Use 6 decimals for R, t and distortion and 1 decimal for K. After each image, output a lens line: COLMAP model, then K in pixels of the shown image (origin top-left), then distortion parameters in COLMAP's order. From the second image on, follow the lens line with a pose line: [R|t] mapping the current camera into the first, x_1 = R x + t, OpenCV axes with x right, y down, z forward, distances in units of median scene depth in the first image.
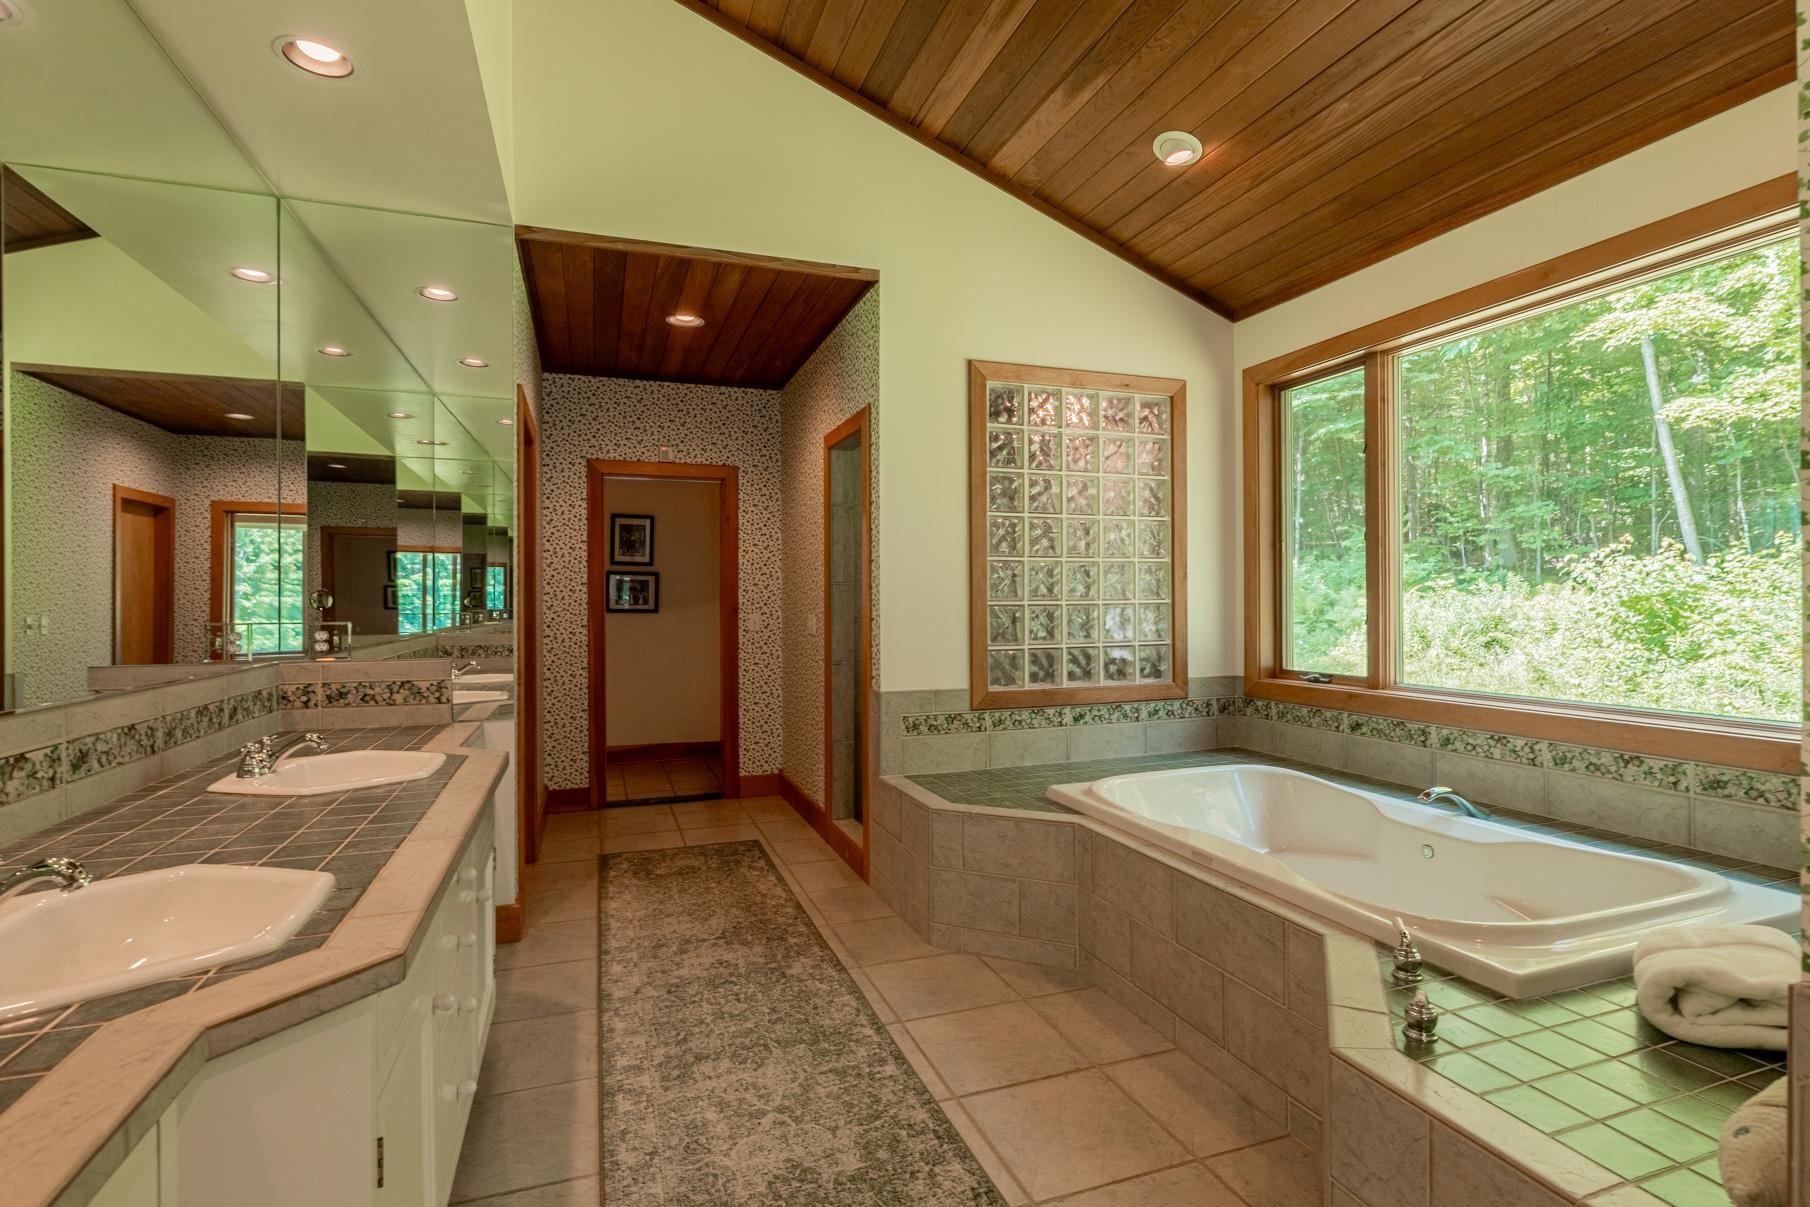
lens RADIAL K [[895.8, 0, 905.0], [0, 895.8, 603.5], [0, 0, 1]] dist [-0.000904, 0.000050]
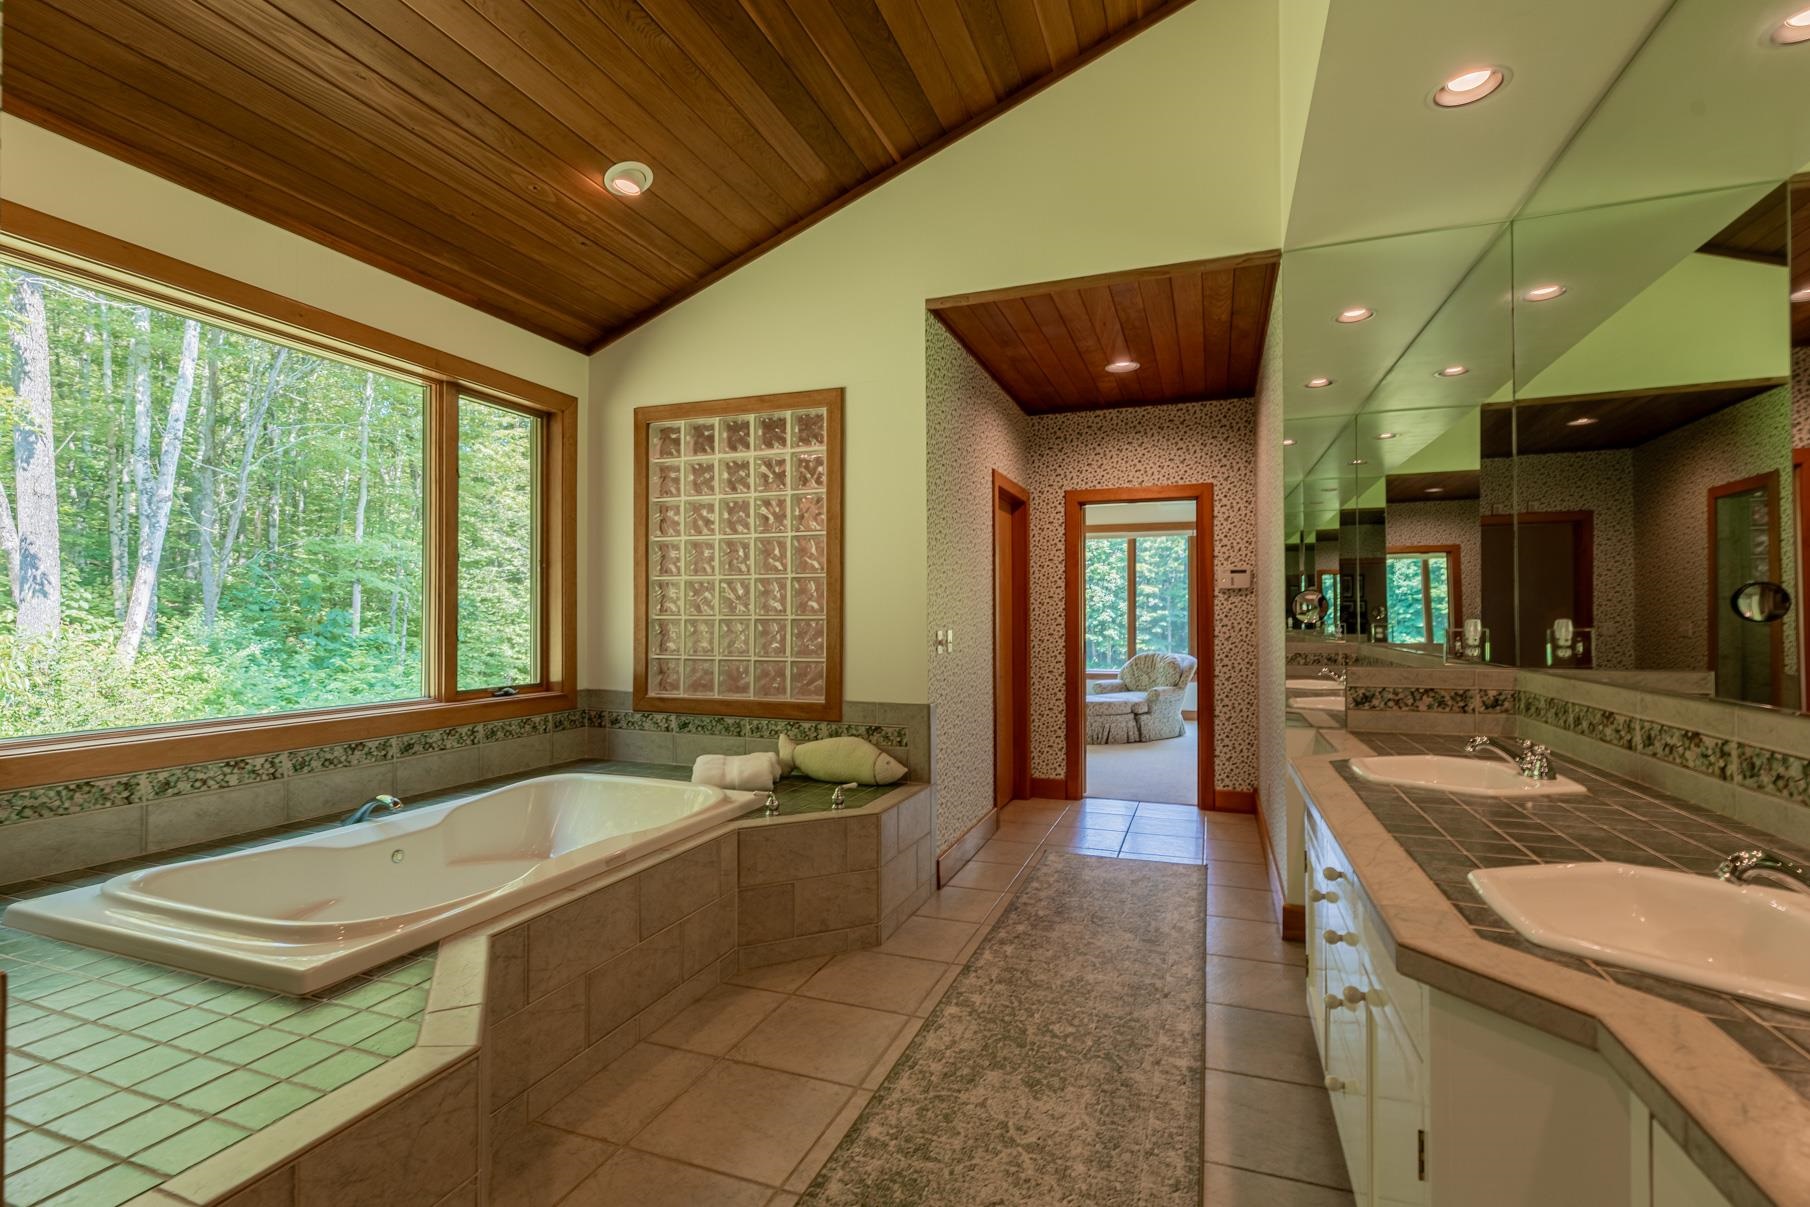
lens RADIAL K [[828.0, 0, 875.6], [0, 828.0, 613.8], [0, 0, 1]] dist [0.001142, 0.000110]
pose [[-0.751622, 0.011194, 0.659499, -0.555414], [0.006767, 0.999934, -0.009261, 0.006534], [-0.659559, -0.002498, -0.751648, 1.576002]]
